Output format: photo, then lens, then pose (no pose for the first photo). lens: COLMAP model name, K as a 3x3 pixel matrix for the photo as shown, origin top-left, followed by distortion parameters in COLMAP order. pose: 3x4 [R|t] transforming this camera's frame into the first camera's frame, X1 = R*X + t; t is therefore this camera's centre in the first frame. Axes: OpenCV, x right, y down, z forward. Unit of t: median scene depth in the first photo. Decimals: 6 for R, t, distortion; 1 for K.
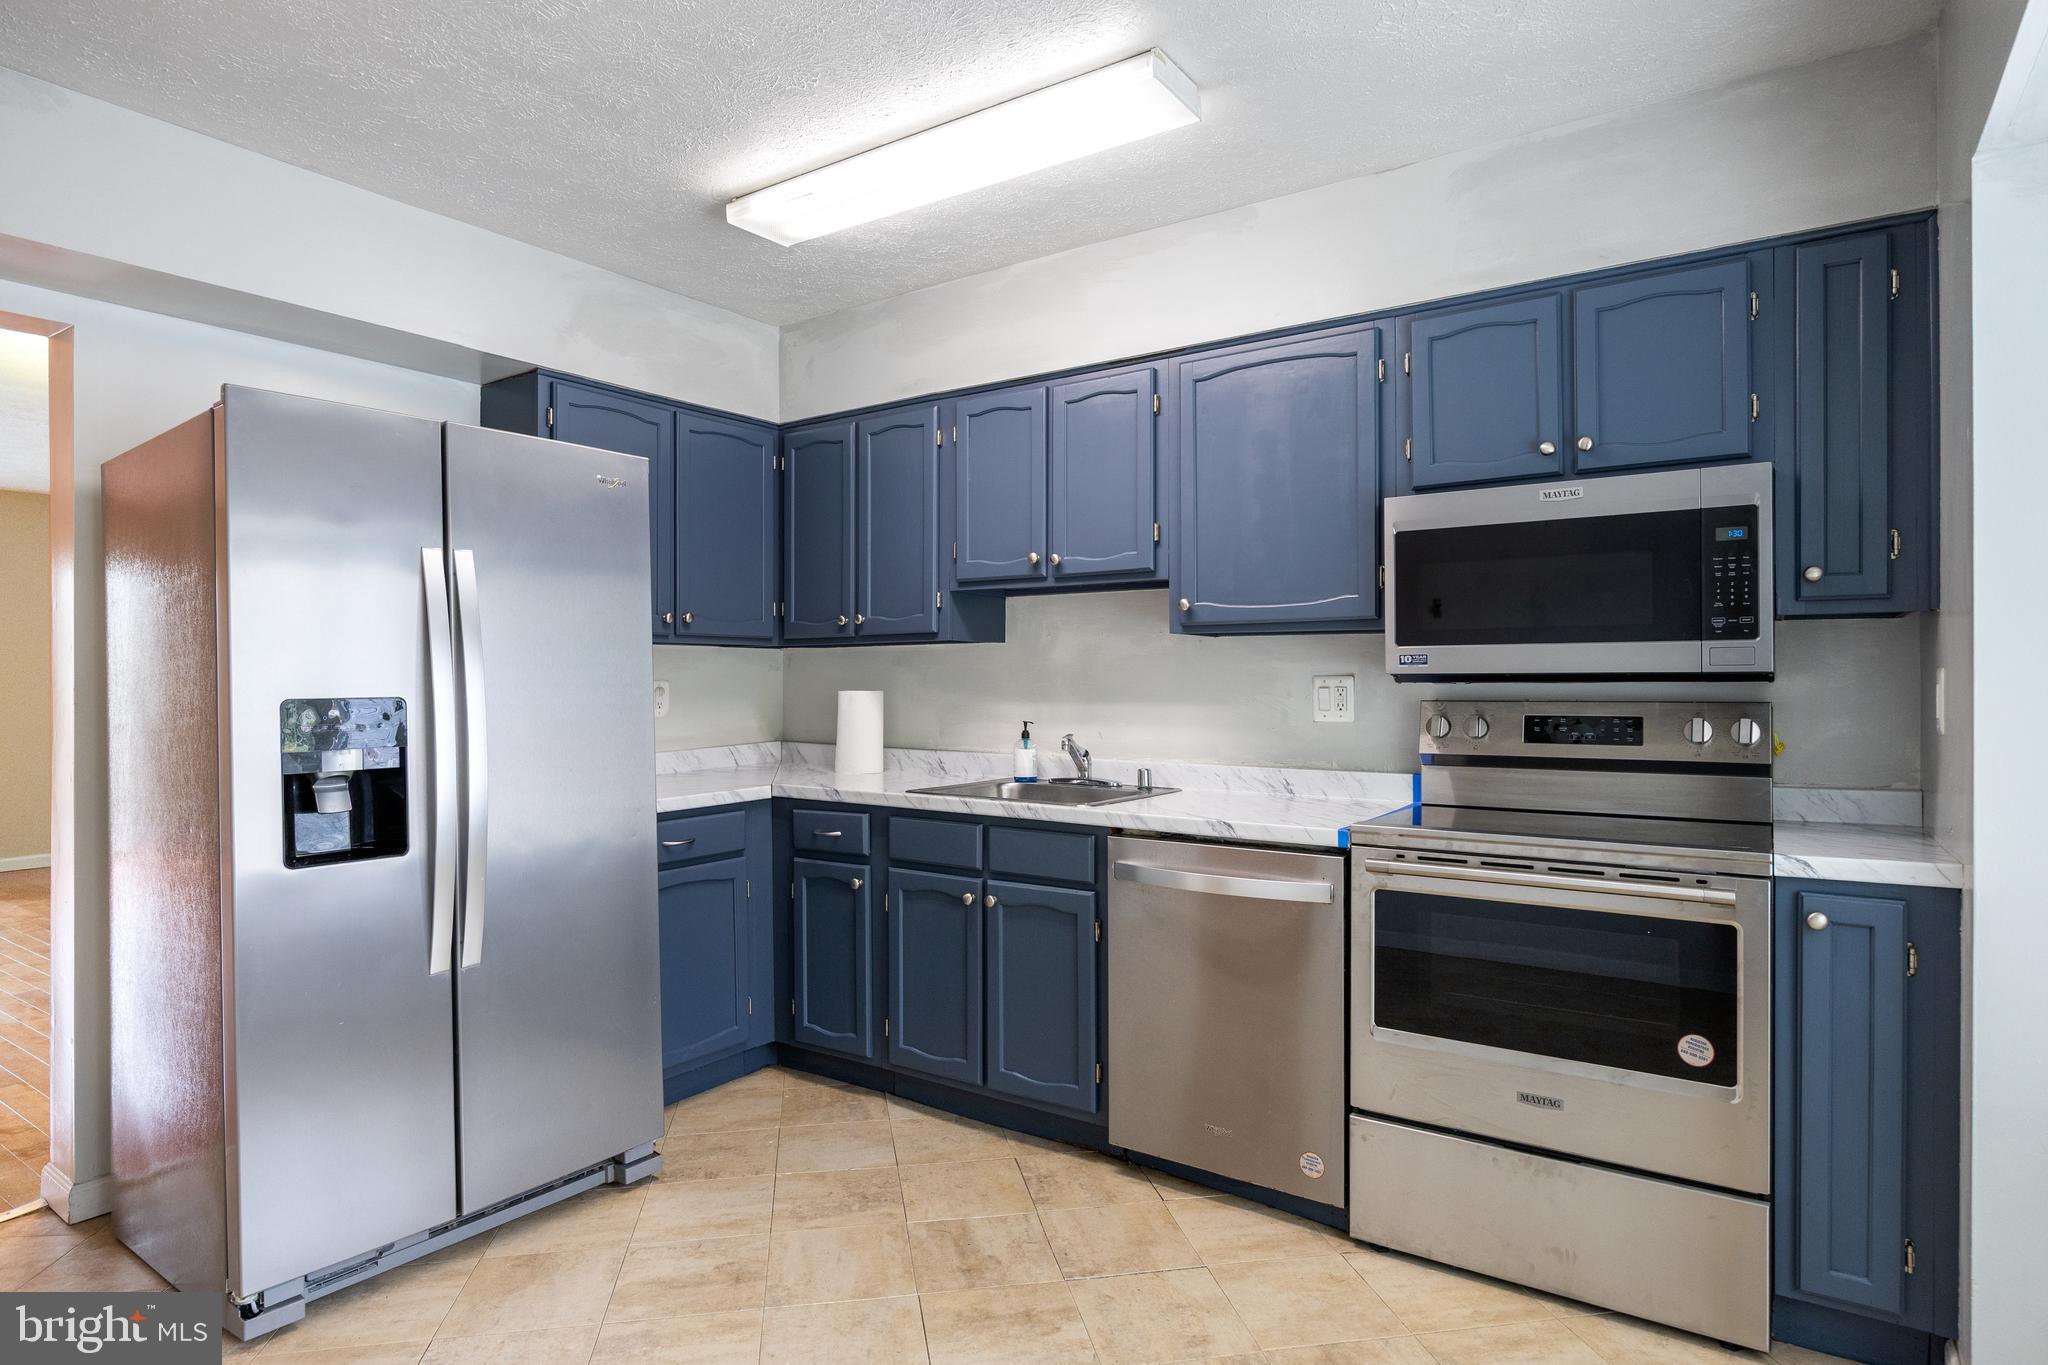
lens RADIAL K [[1119.2, 0, 1024.9], [0, 1119.2, 681.7], [0, 0, 1]] dist [-0.002789, -0.001651]
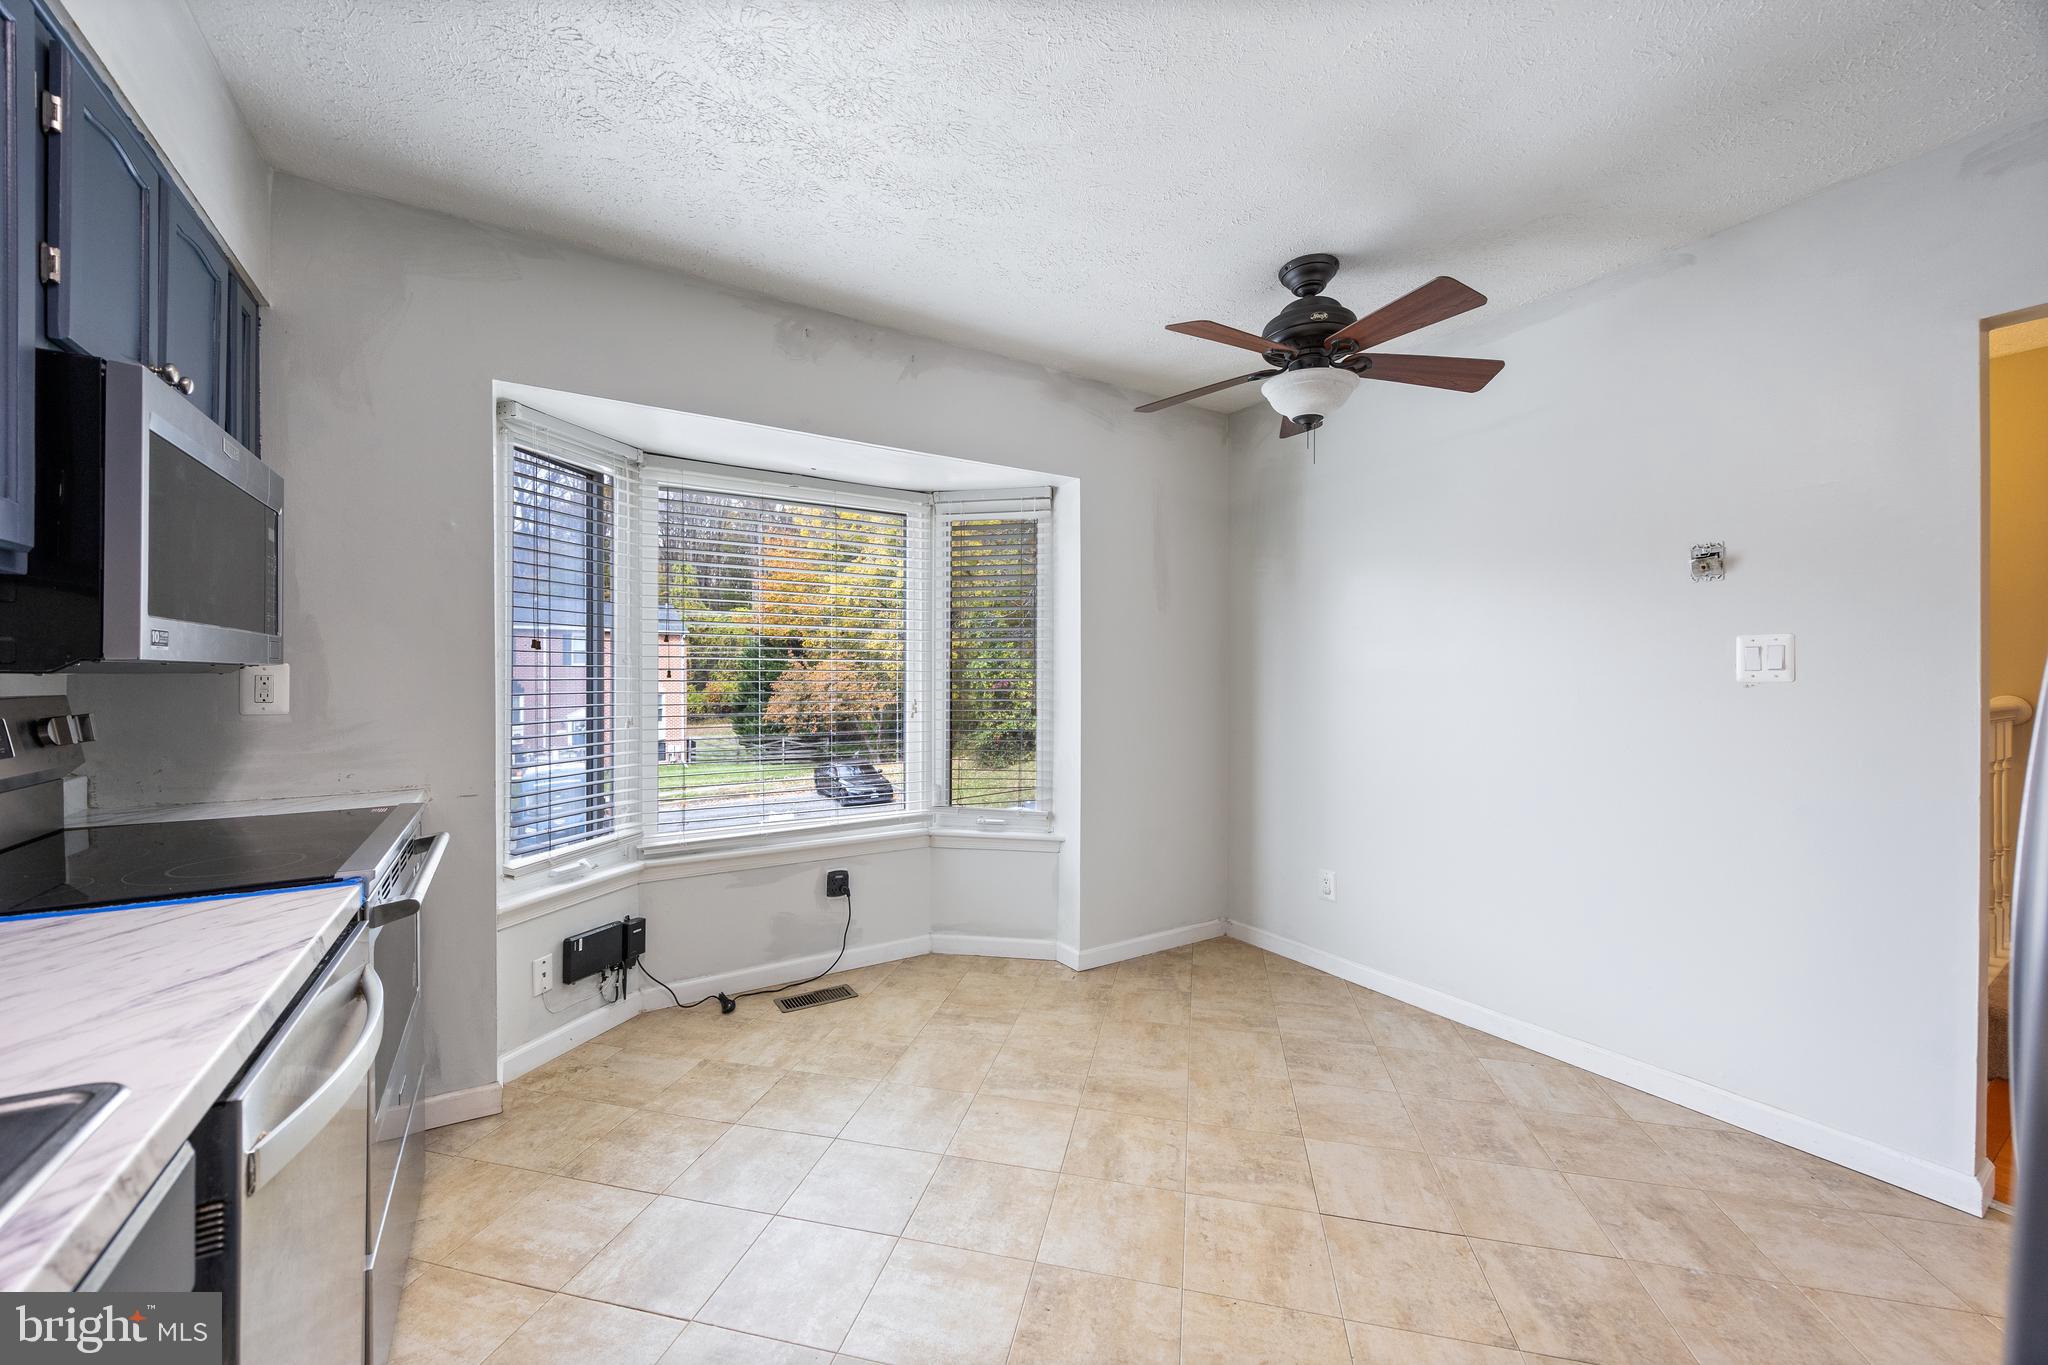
lens RADIAL K [[779.6, 0, 1014.8], [0, 779.6, 684.0], [0, 0, 1]] dist [-0.003404, 0.000700]
pose [[-0.913563, -0.006295, 0.406648, -0.290155], [-0.003505, 0.999965, 0.007607, 0.000435], [-0.406682, 0.005525, -0.913553, 1.261875]]
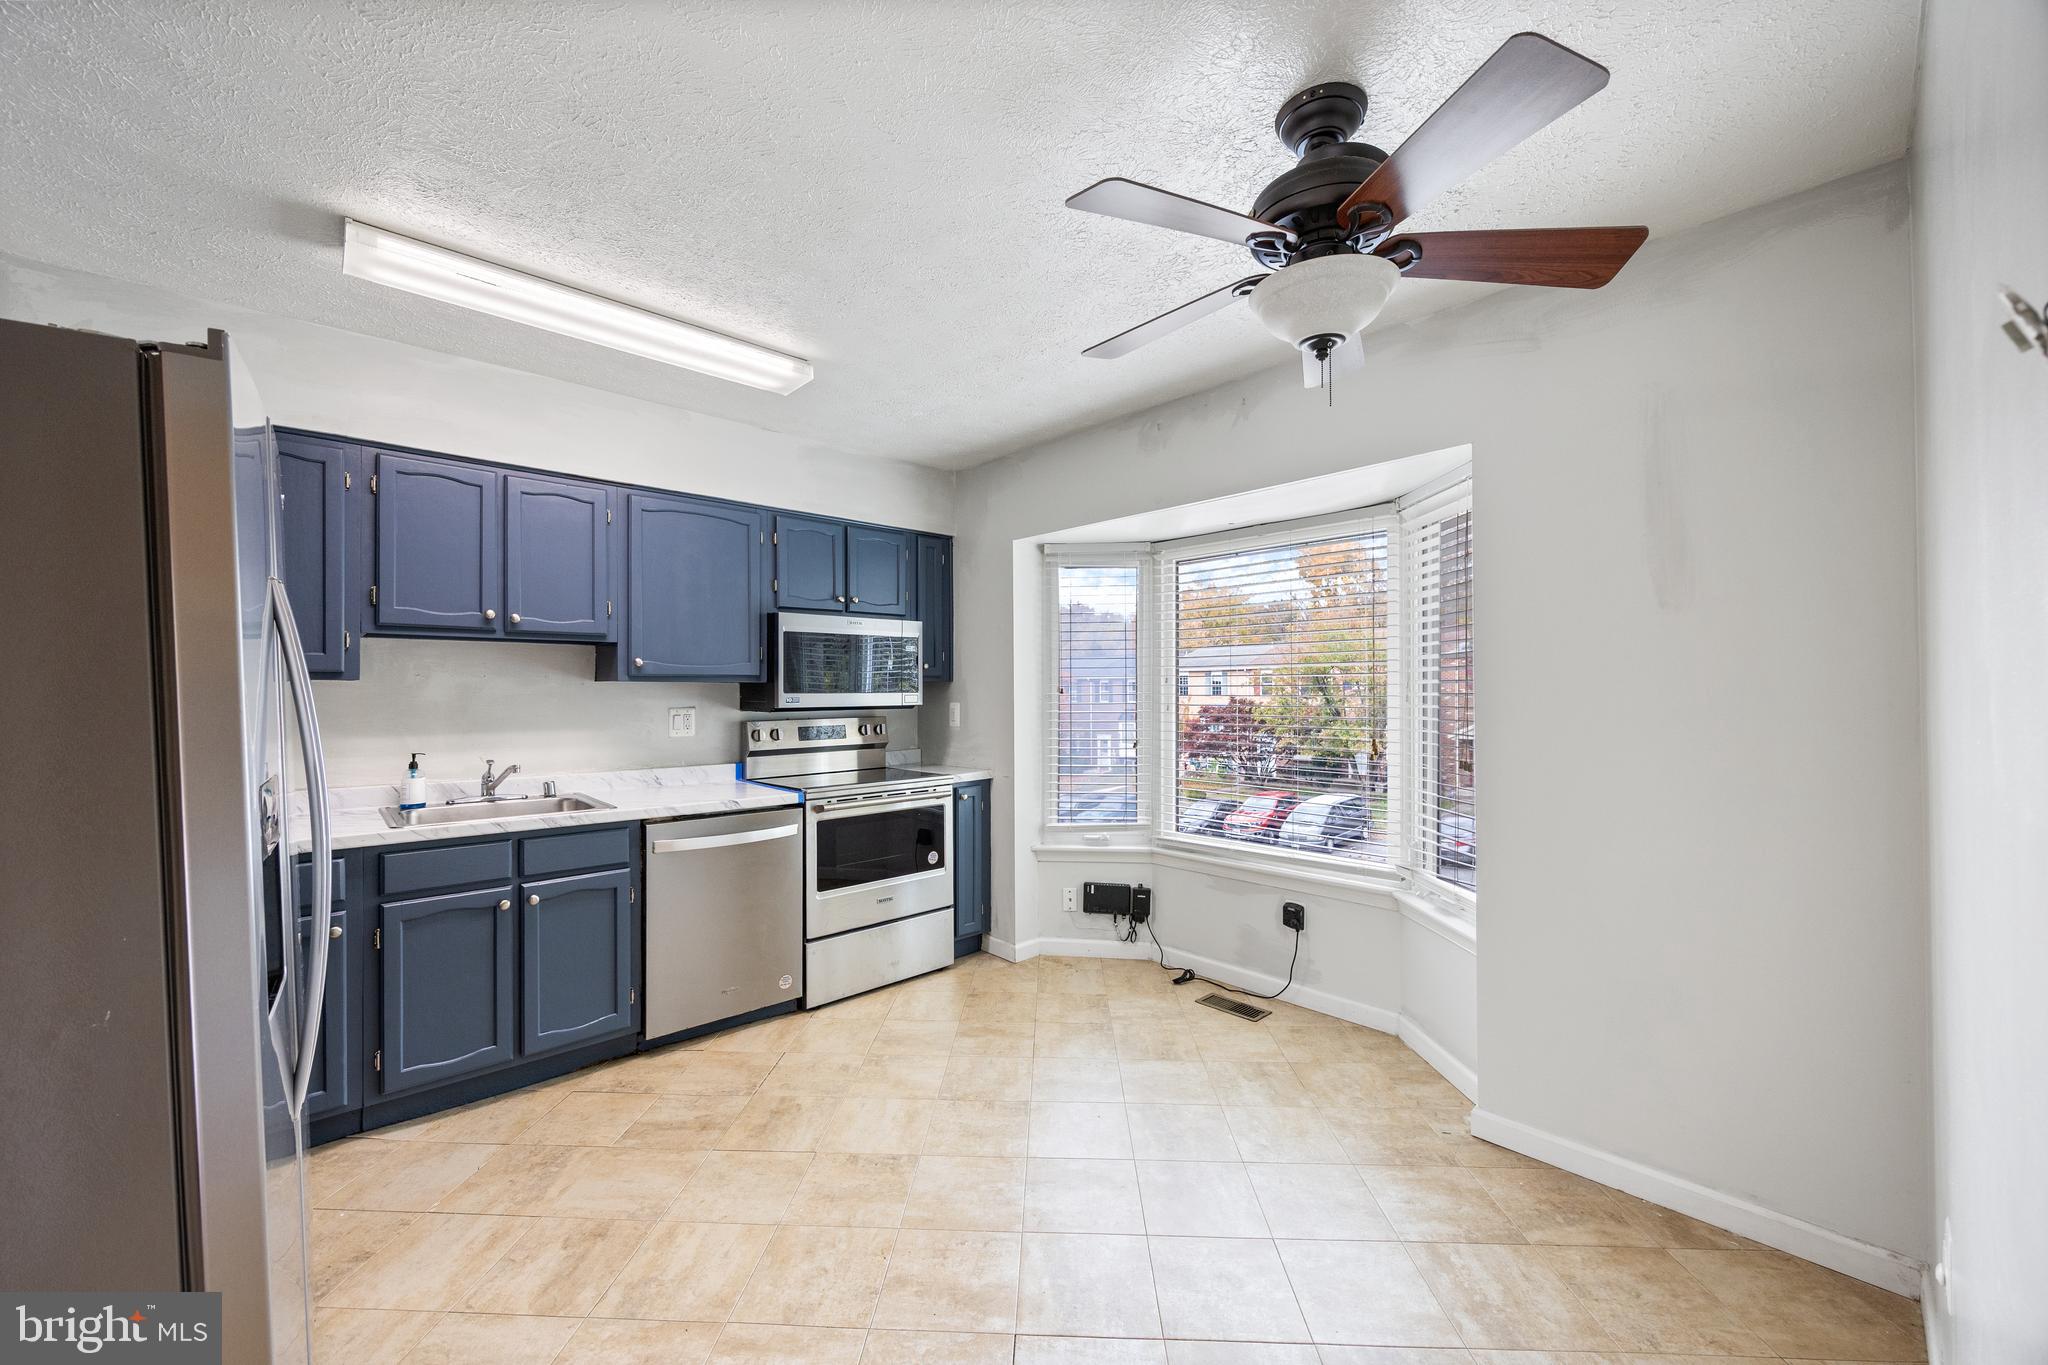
lens RADIAL K [[779.6, 0, 1017.9], [0, 779.6, 687.5], [0, 0, 1]] dist [-0.003404, 0.000700]
pose [[0.225511, 0.001828, 0.974239, -0.883370], [0.000713, 0.999998, -0.002041, -0.039910], [-0.974240, 0.001155, 0.225509, 0.350262]]
